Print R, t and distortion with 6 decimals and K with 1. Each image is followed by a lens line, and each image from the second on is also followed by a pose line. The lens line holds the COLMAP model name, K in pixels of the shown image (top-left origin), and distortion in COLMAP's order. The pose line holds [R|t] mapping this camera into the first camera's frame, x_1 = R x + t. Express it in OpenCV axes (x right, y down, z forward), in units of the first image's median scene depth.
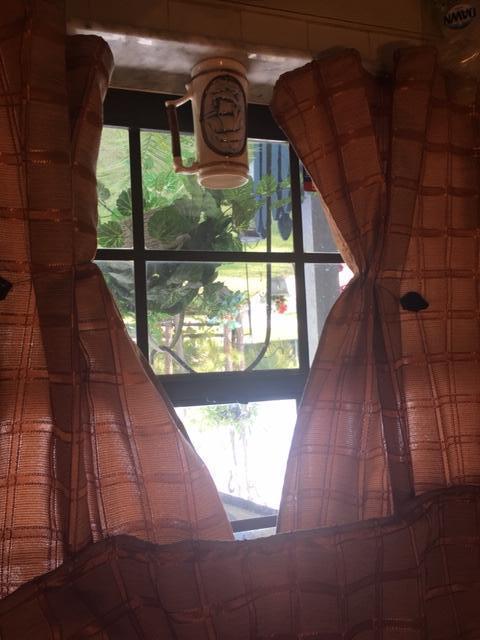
lens RADIAL K [[545.4, 0, 238.6], [0, 545.4, 323.0], [0, 0, 1]] dist [0.055074, -0.065619]
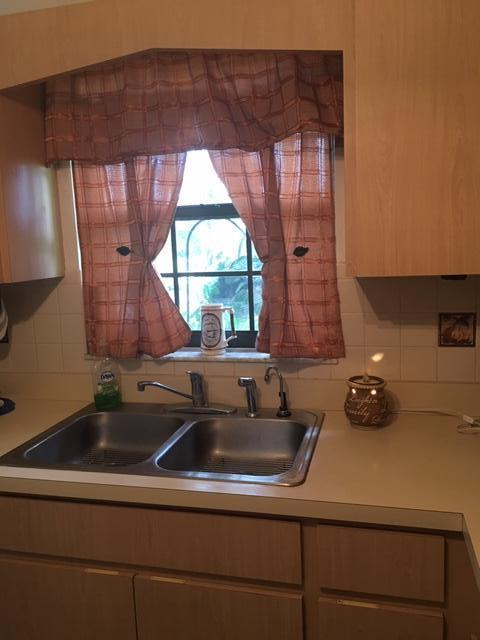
lens RADIAL K [[545.4, 0, 236.3], [0, 545.4, 324.1], [0, 0, 1]] dist [0.055074, -0.065619]
pose [[-0.997677, 0.004499, -0.067974, 0.023481], [0.000560, -0.997242, -0.074222, -0.174764], [-0.068121, -0.074088, 0.994922, -1.283857]]
